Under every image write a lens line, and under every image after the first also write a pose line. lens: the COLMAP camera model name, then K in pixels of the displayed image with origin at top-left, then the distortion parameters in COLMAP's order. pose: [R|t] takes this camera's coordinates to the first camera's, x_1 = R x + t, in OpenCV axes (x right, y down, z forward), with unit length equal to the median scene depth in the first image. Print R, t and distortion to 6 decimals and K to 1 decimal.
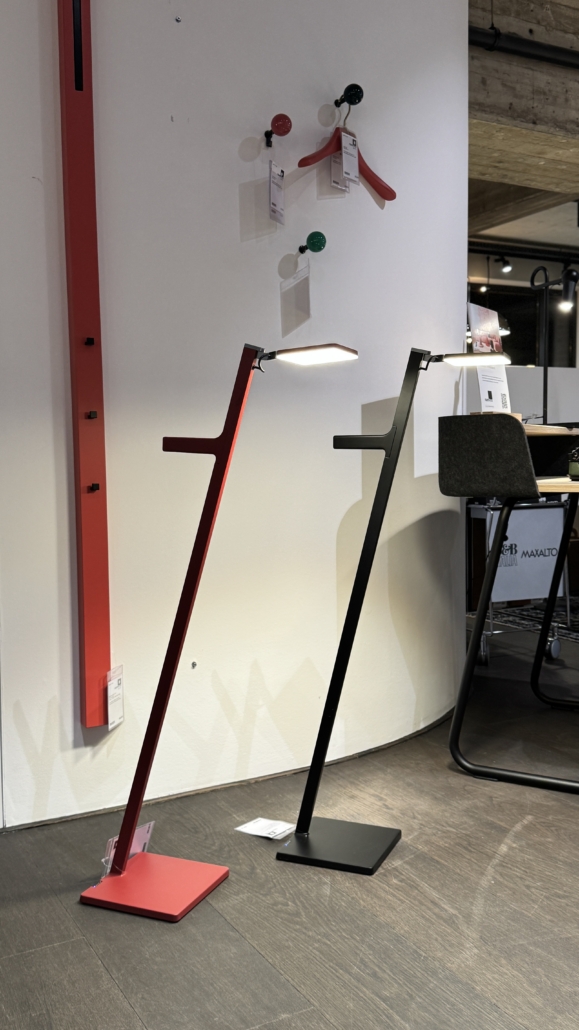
lens RADIAL K [[929.8, 0, 289.5], [0, 929.8, 515.0], [0, 0, 1]] dist [0.174466, -0.375662]
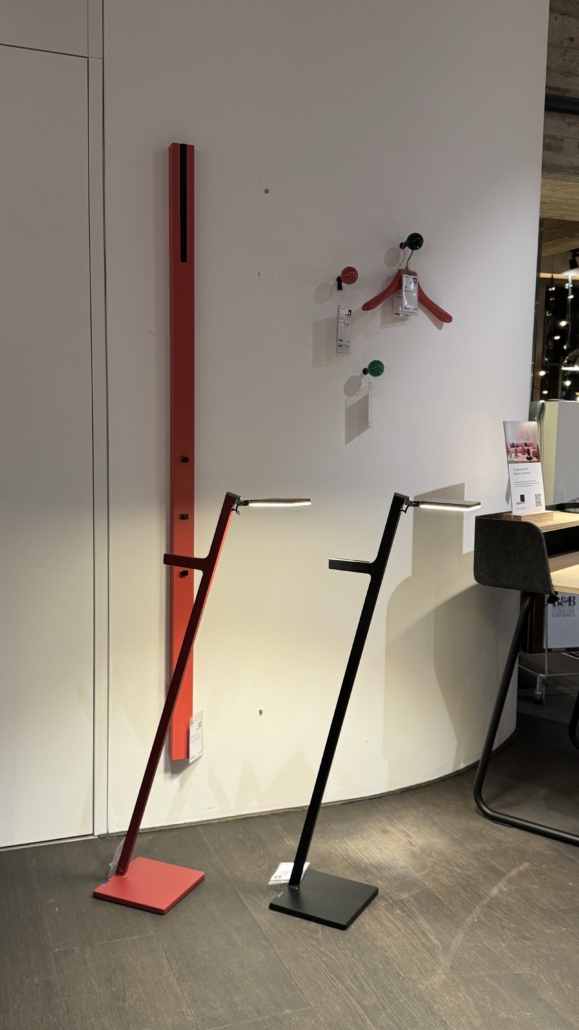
lens RADIAL K [[929.8, 0, 289.5], [0, 929.8, 515.0], [0, 0, 1]] dist [0.174466, -0.375662]
pose [[0.989386, 0.044324, -0.138388, 0.101253], [-0.038817, 0.998353, 0.042249, -0.163699], [0.140032, -0.036429, 0.989477, -0.220745]]
